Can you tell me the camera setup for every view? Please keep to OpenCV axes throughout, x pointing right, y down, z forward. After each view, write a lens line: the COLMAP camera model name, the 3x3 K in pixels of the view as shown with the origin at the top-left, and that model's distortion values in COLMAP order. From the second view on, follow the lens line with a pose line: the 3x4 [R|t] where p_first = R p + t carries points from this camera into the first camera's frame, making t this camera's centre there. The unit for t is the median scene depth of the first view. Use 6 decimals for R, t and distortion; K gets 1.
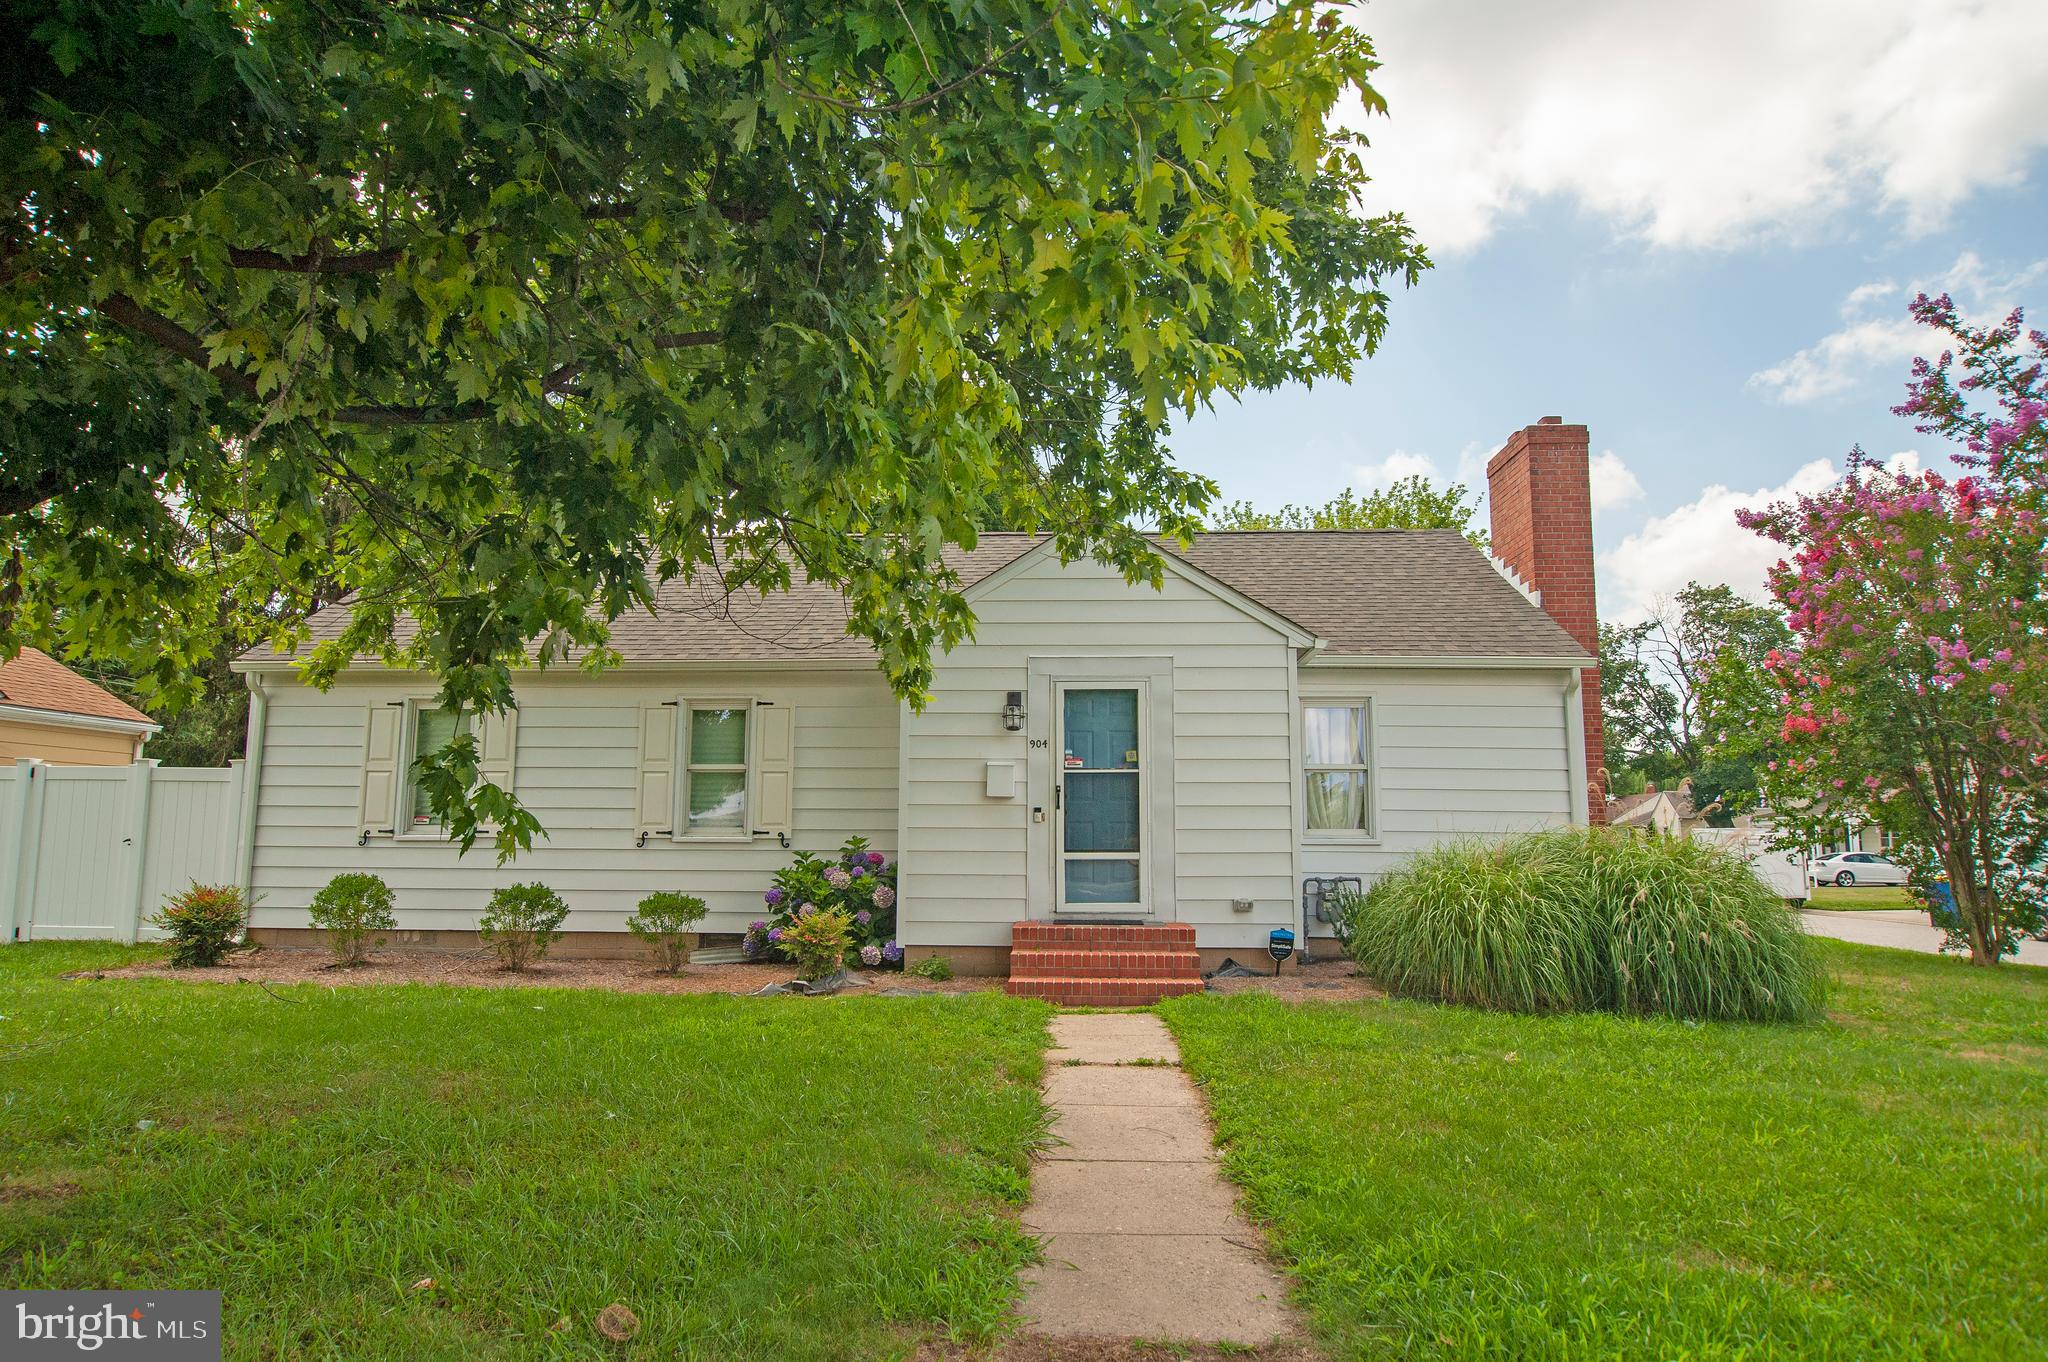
lens RADIAL K [[1189.2, 0, 1024.0], [0, 1189.2, 681.0], [0, 0, 1]] dist [-0.005058, -0.016518]
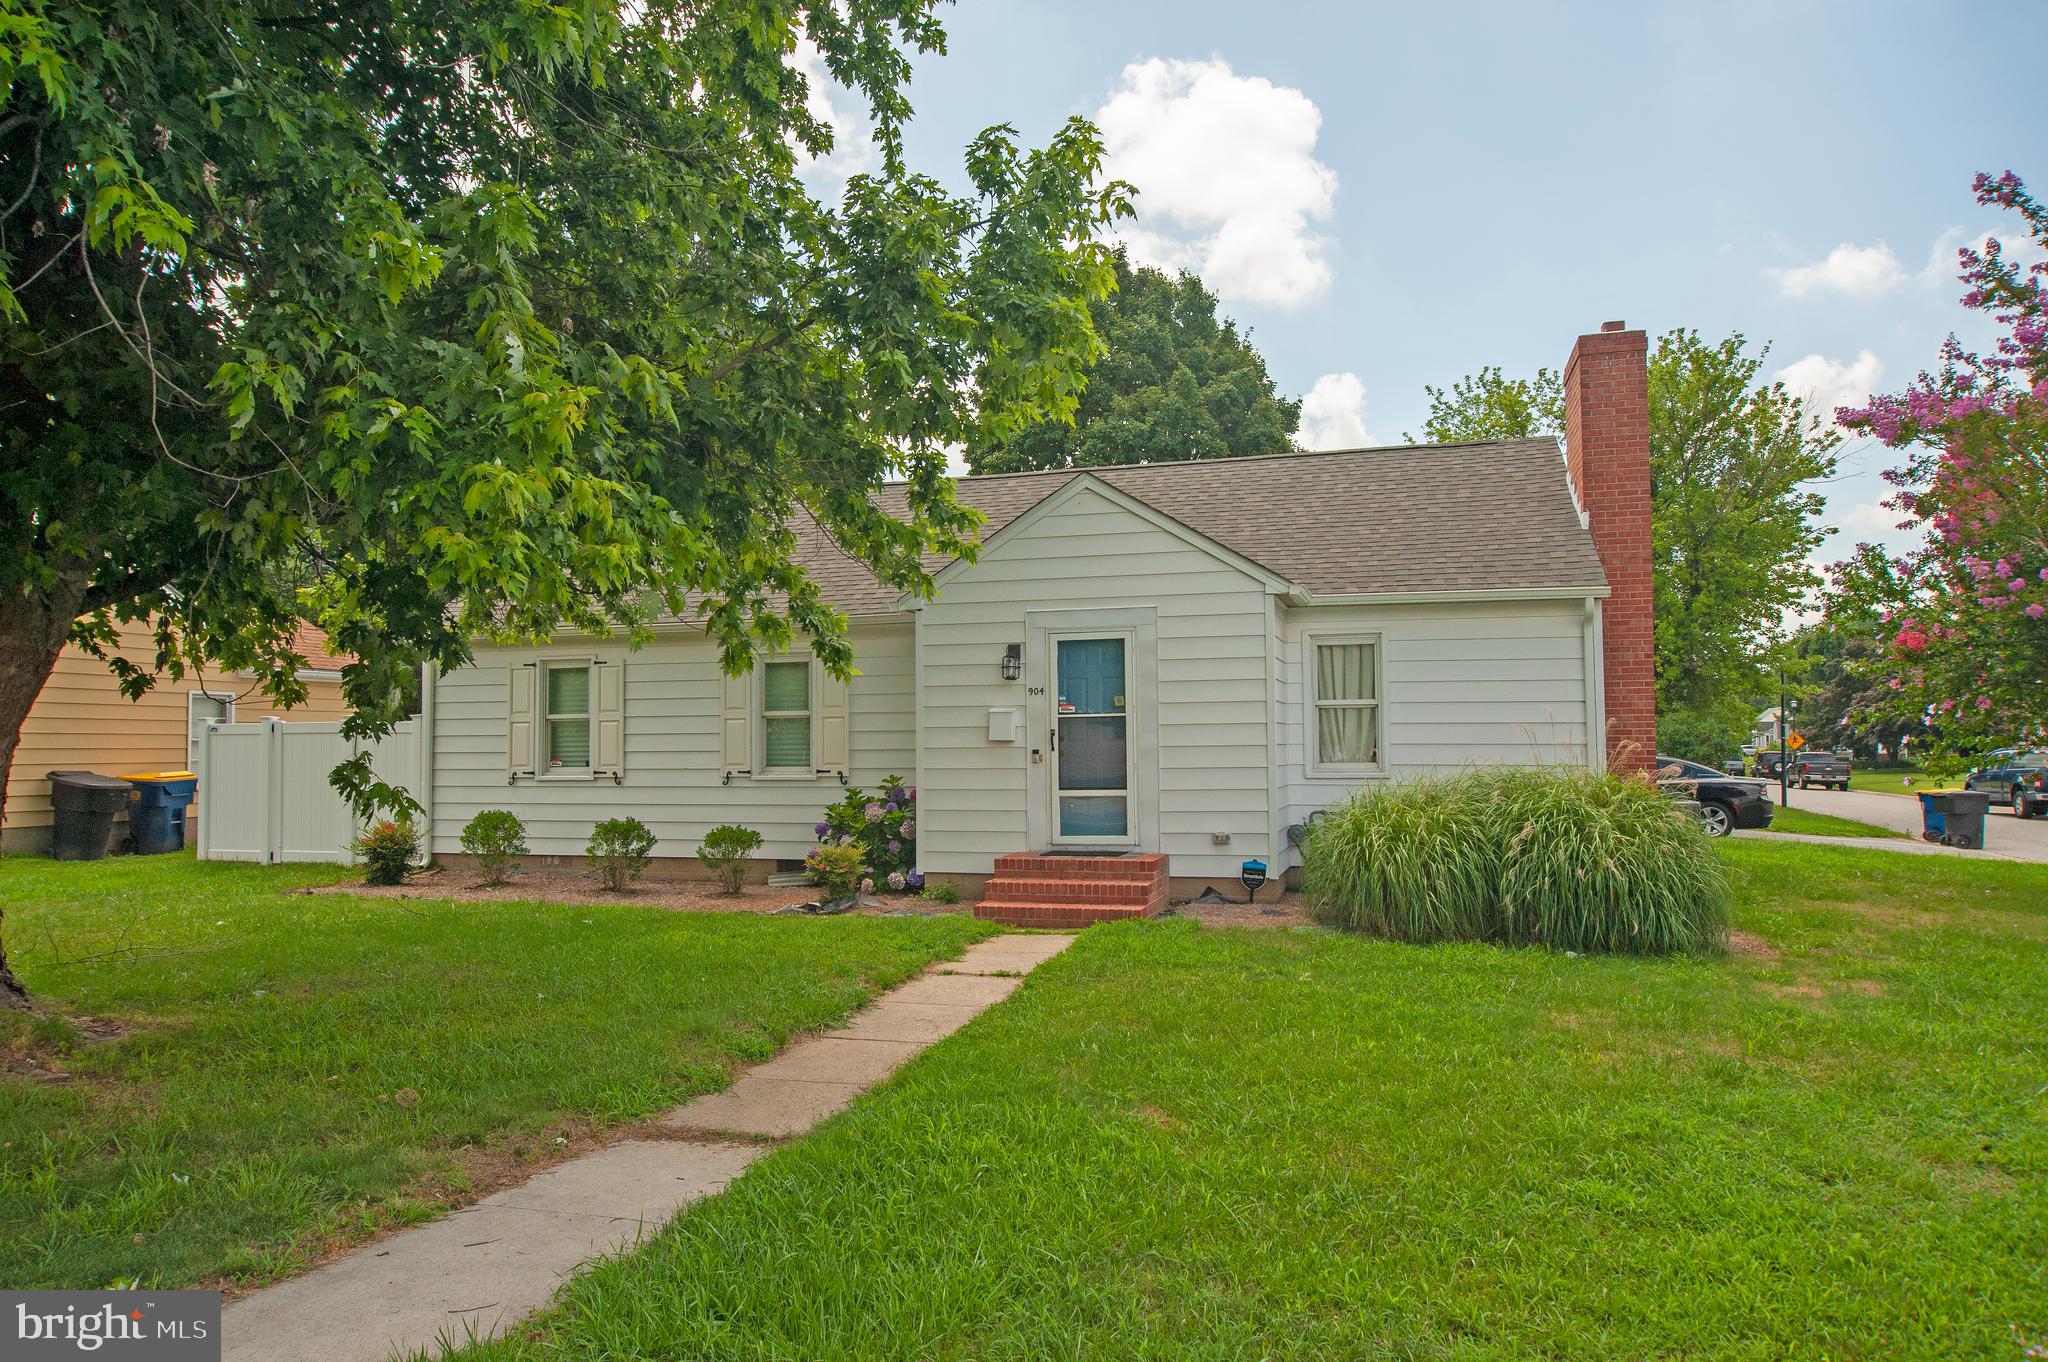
lens RADIAL K [[1324.7, 0, 1024.0], [0, 1324.7, 681.0], [0, 0, 1]] dist [-0.031459, 0.000120]
pose [[0.973338, -0.024781, -0.228033, 0.279490], [0.043848, 0.995915, 0.078935, -0.053155], [0.225146, -0.086829, 0.970448, -0.180837]]
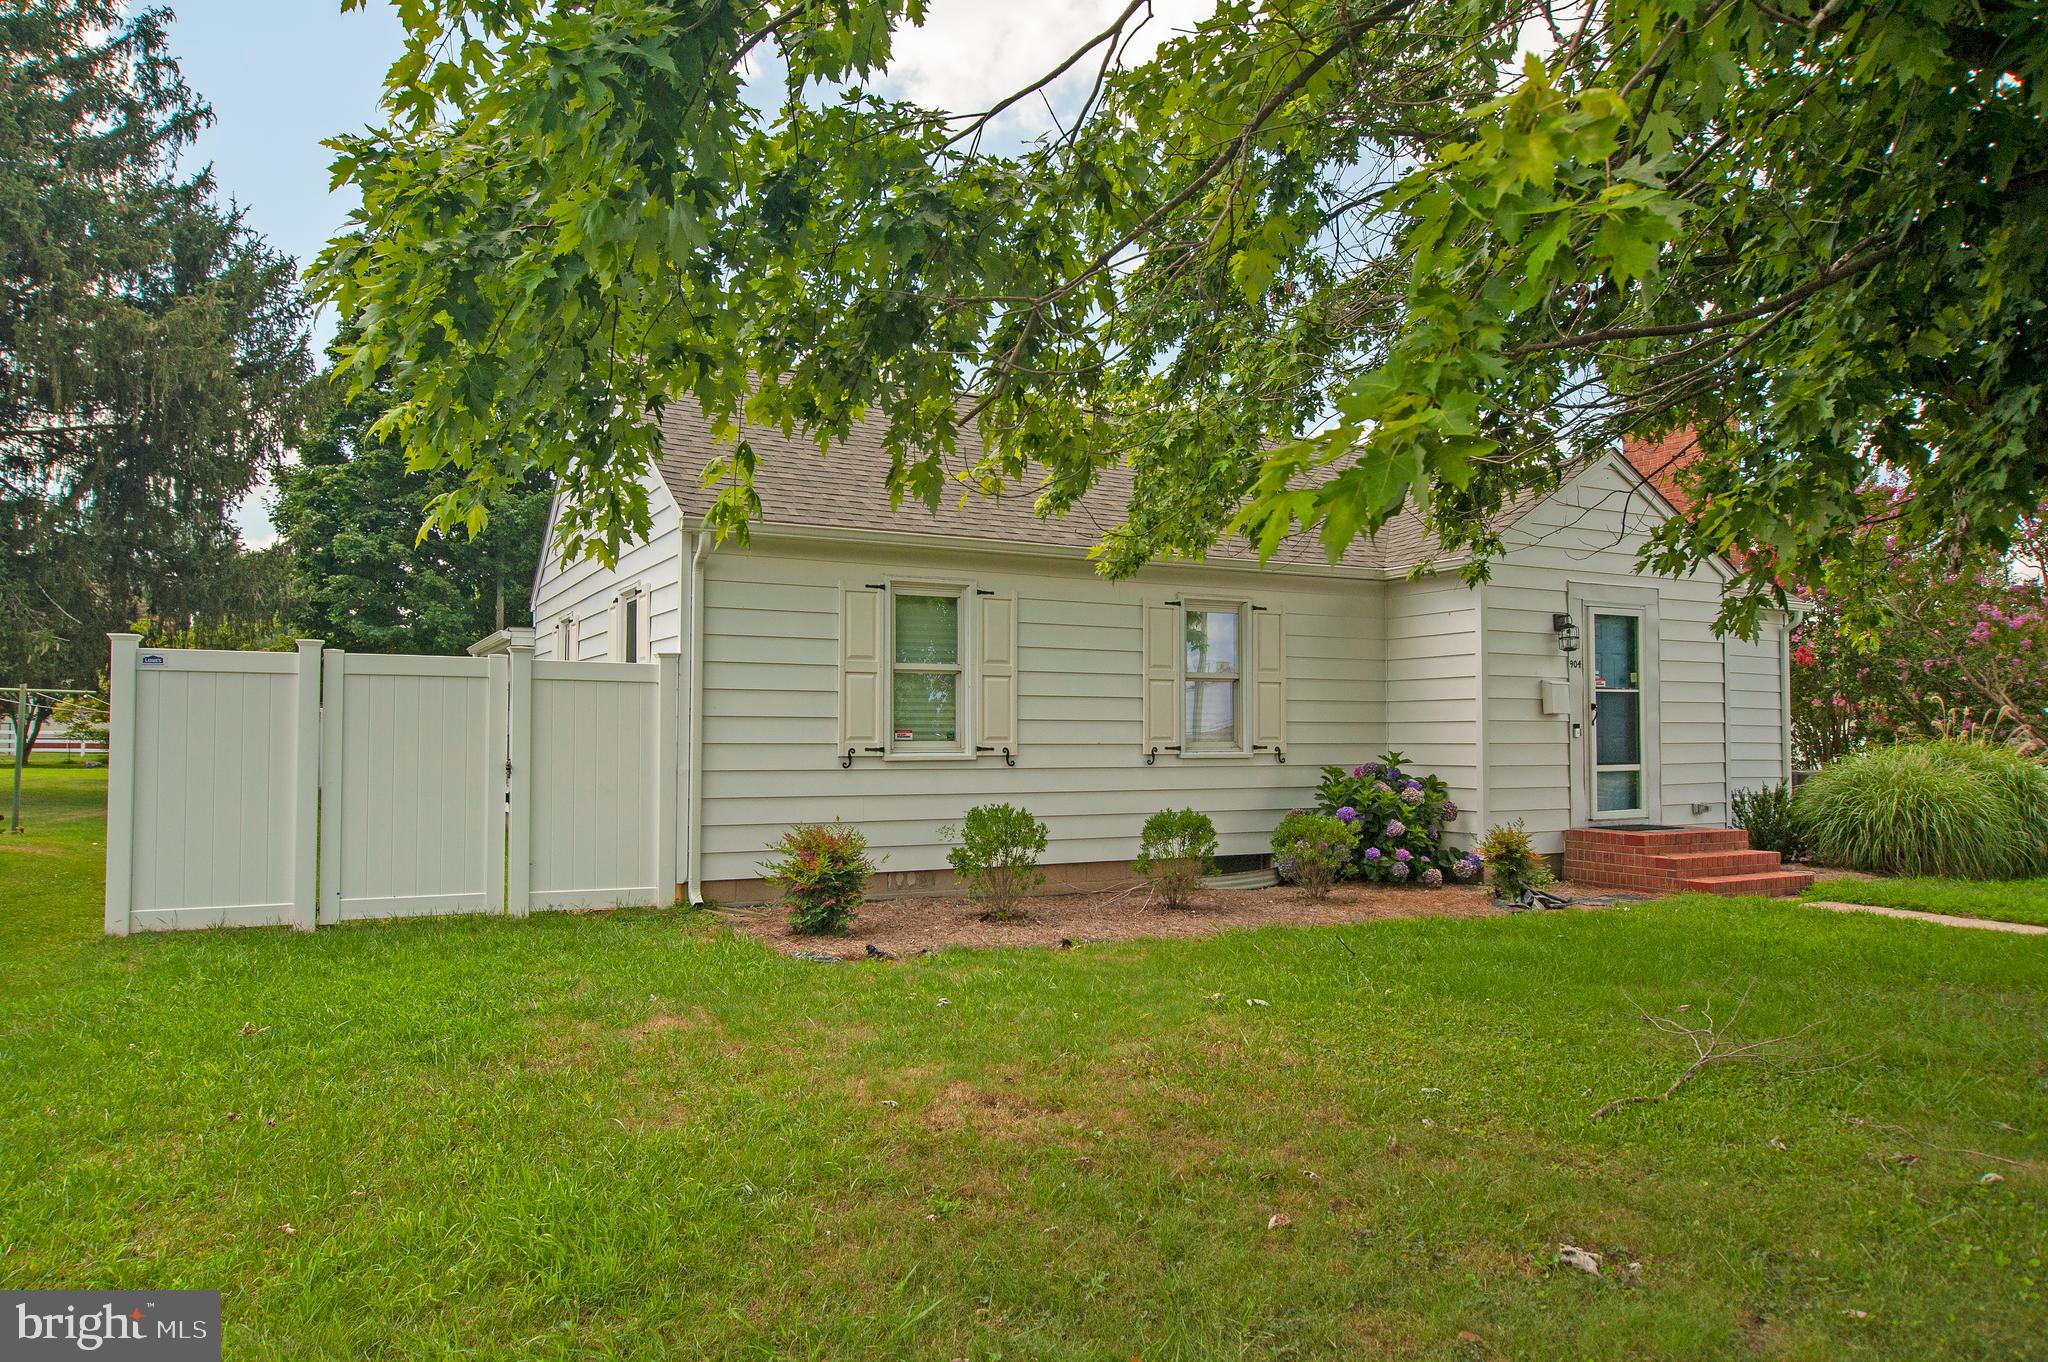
lens RADIAL K [[1324.7, 0, 1024.0], [0, 1324.7, 681.0], [0, 0, 1]] dist [-0.031459, 0.000120]
pose [[0.864399, 0.019047, 0.502446, -1.011101], [-0.063878, 0.995345, 0.072163, 0.014204], [-0.498732, -0.094473, 0.861592, 0.227901]]
